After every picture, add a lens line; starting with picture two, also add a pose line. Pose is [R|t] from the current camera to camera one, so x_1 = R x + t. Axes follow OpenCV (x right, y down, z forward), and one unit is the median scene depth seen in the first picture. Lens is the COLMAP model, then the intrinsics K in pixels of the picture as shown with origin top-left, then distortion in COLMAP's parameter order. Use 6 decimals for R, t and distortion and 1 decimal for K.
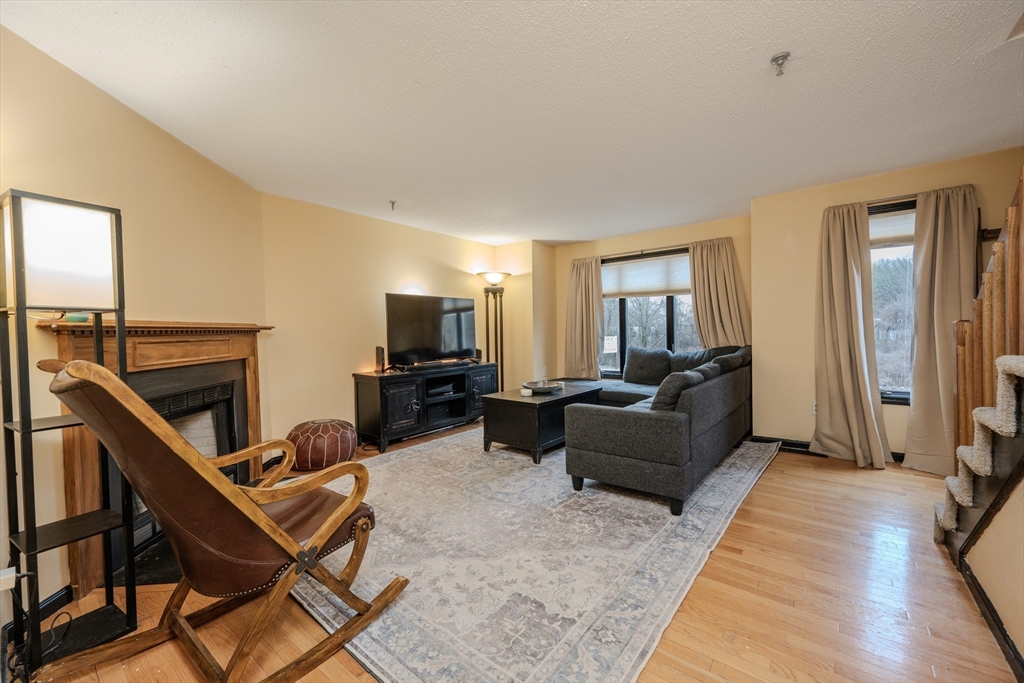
lens RADIAL K [[402.9, 0, 512.4], [0, 402.9, 337.5], [0, 0, 1]] dist [-0.000441, 0.000033]
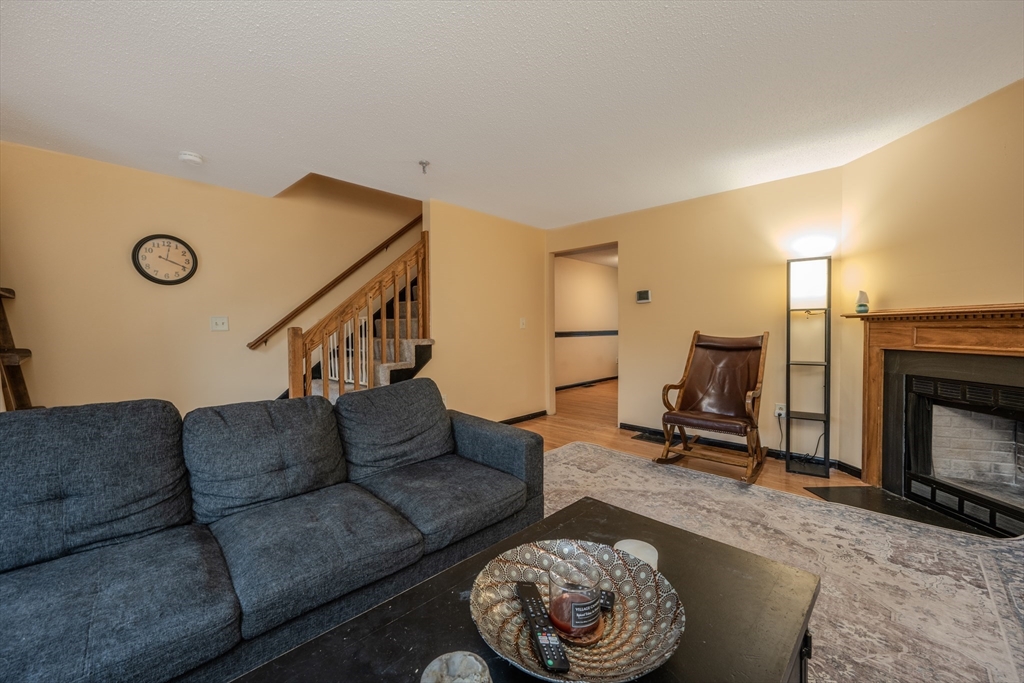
lens RADIAL K [[402.9, 0, 512.4], [0, 402.9, 337.5], [0, 0, 1]] dist [-0.000441, 0.000033]
pose [[-0.995097, 0.025243, 0.095626, 0.138673], [0.028786, 0.998942, 0.035853, -0.030504], [-0.094620, 0.038430, -0.994771, 2.135280]]
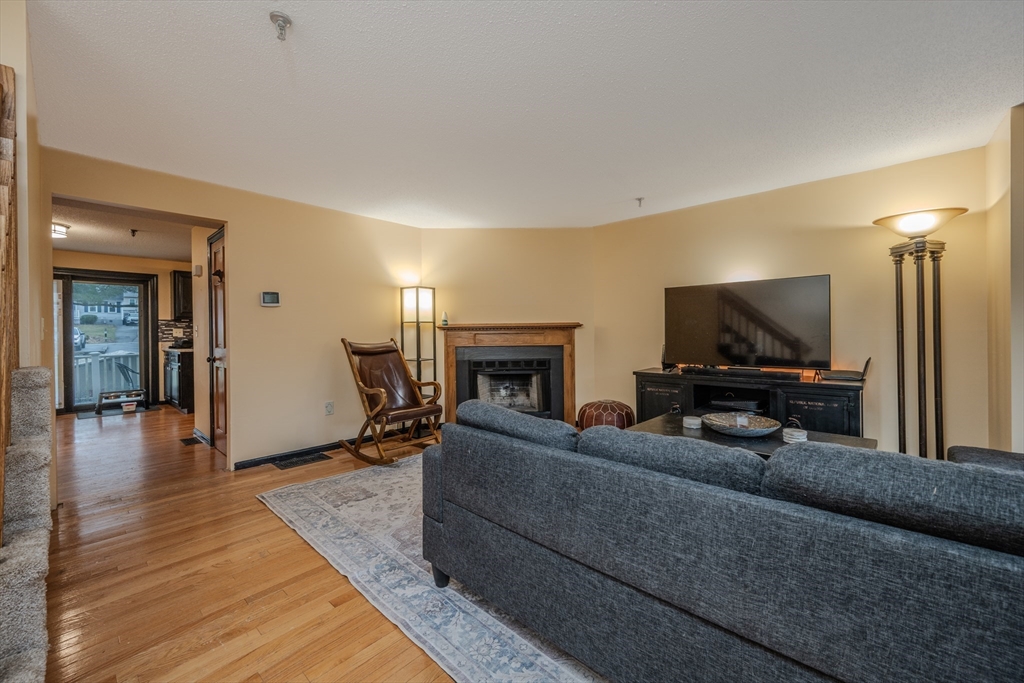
lens RADIAL K [[404.6, 0, 517.9], [0, 404.6, 332.1], [0, 0, 1]] dist [0.000762, 0.000085]
pose [[-0.056431, 0.025039, -0.998092, 1.220127], [-0.004128, 0.999671, 0.025311, -0.050780], [0.998398, 0.005548, -0.056309, 1.268447]]
